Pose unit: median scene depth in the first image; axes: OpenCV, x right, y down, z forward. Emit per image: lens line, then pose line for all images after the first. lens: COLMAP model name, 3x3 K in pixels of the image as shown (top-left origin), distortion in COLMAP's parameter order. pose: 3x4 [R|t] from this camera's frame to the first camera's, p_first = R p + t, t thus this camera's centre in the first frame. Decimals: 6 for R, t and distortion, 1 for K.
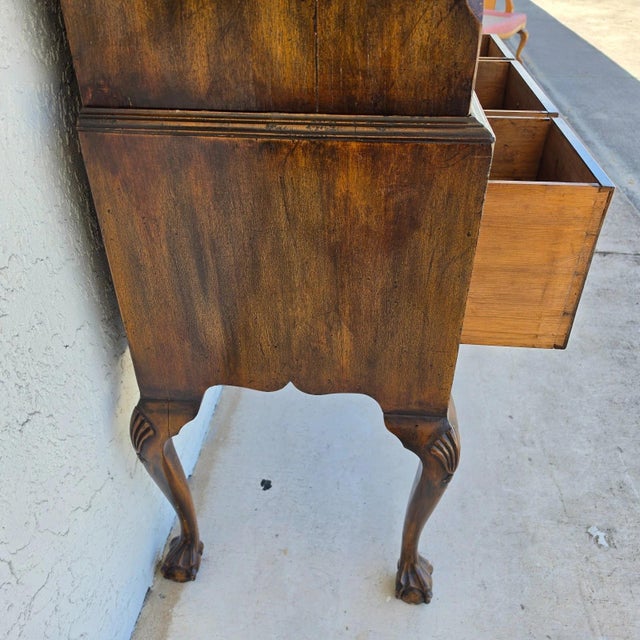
lens RADIAL K [[600.7, 0, 317.4], [0, 600.7, 324.7], [0, 0, 1]] dist [0.125206, -0.249962]
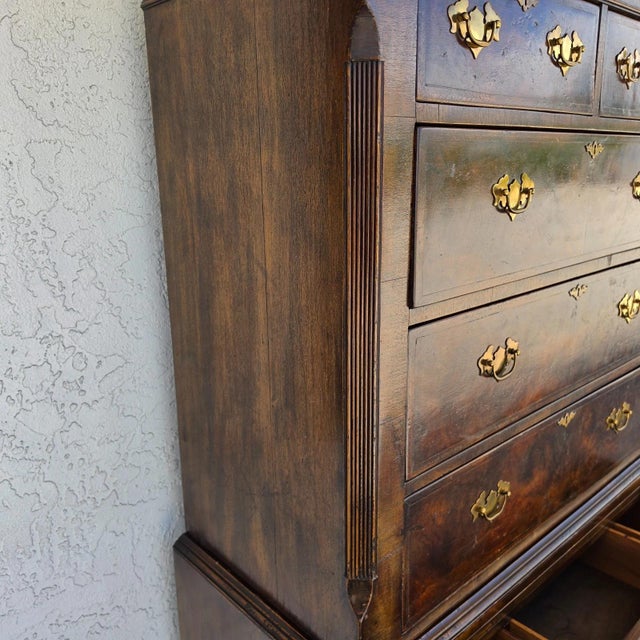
lens RADIAL K [[600.7, 0, 317.4], [0, 600.7, 324.7], [0, 0, 1]] dist [0.125206, -0.249962]
pose [[0.735382, 0.168723, -0.656312, 0.773704], [-0.381458, 0.903556, -0.195131, -0.643326], [0.560092, 0.393851, 0.728820, -0.150368]]
